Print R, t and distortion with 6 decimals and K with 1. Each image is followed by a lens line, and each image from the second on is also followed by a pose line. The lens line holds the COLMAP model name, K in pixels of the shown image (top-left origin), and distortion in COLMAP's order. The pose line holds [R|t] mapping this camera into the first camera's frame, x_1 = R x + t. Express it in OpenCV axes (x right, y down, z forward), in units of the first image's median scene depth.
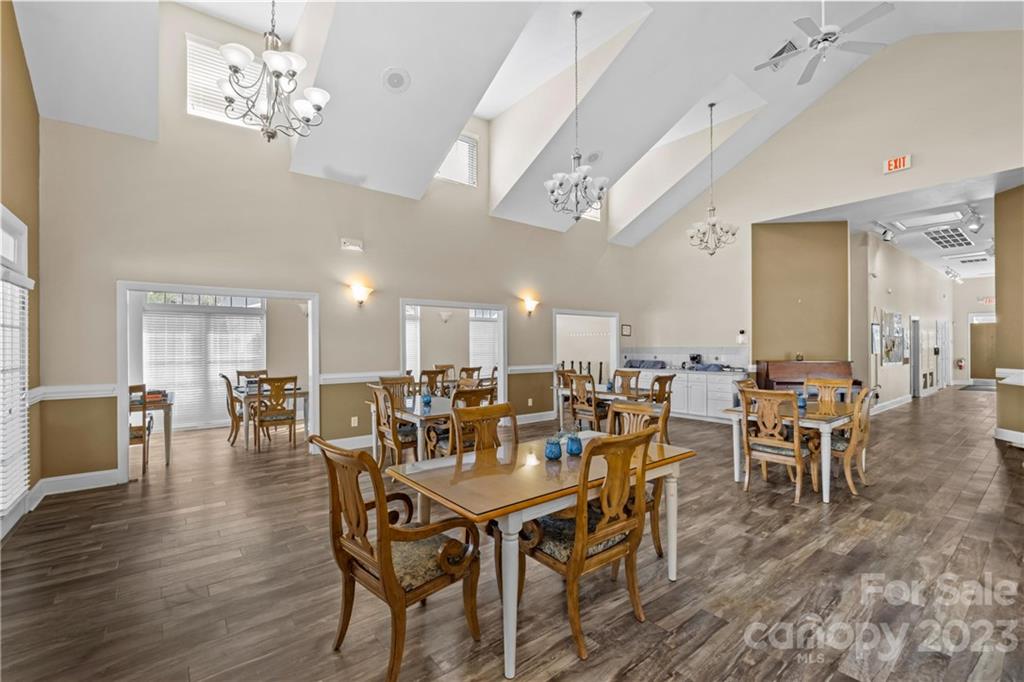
lens RADIAL K [[443.5, 0, 516.0], [0, 443.5, 342.9], [0, 0, 1]] dist [-0.001130, -0.000257]
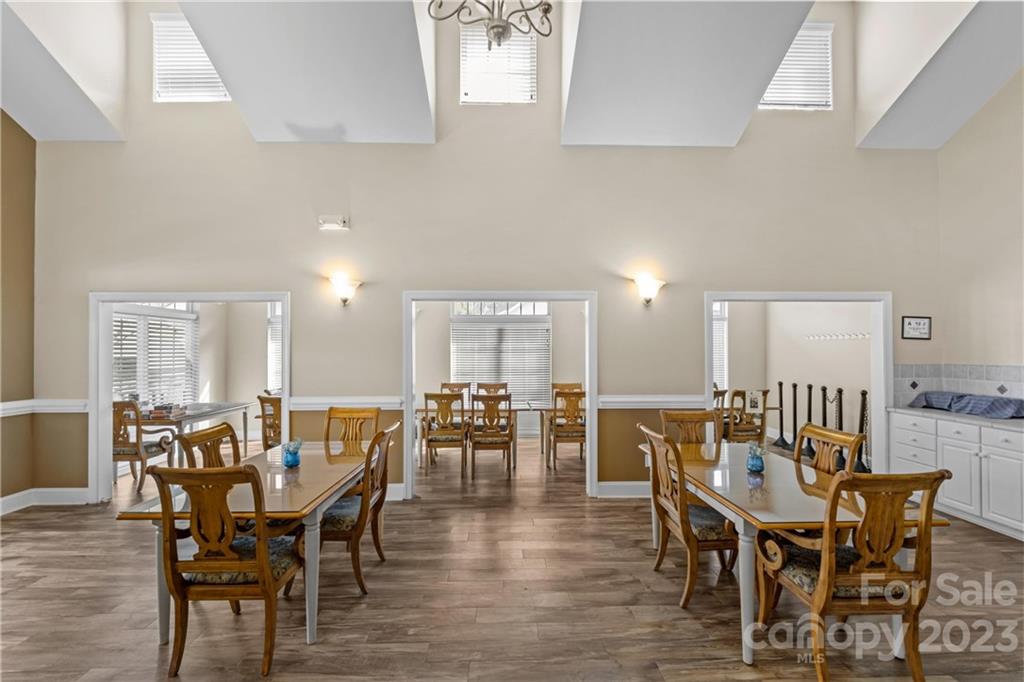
lens RADIAL K [[442.6, 0, 513.7], [0, 442.6, 346.3], [0, 0, 1]] dist [-0.004774, -0.000799]
pose [[0.794078, -0.004433, -0.607799, 0.305538], [0.002407, 0.999988, -0.004150, -0.012514], [0.607811, 0.001832, 0.794080, 0.583007]]
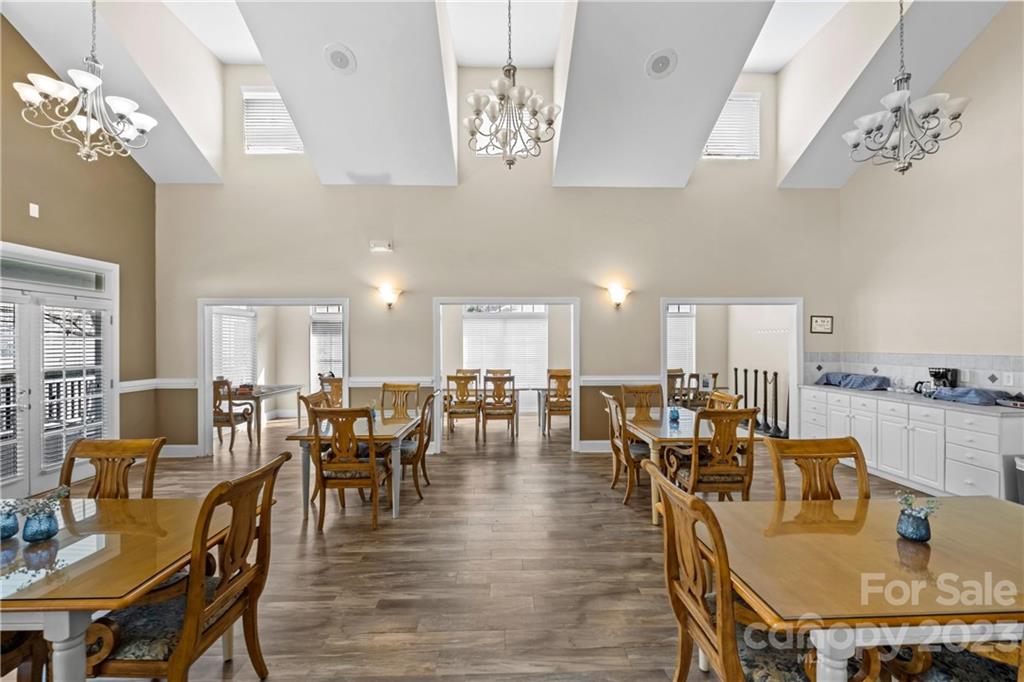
lens RADIAL K [[443.5, 0, 516.0], [0, 443.5, 342.9], [0, 0, 1]] dist [-0.001130, -0.000257]
pose [[0.796108, 0.001084, -0.605153, 0.448070], [0.002996, 0.999979, 0.005733, -0.012068], [0.605147, -0.006377, 0.796088, 0.389431]]
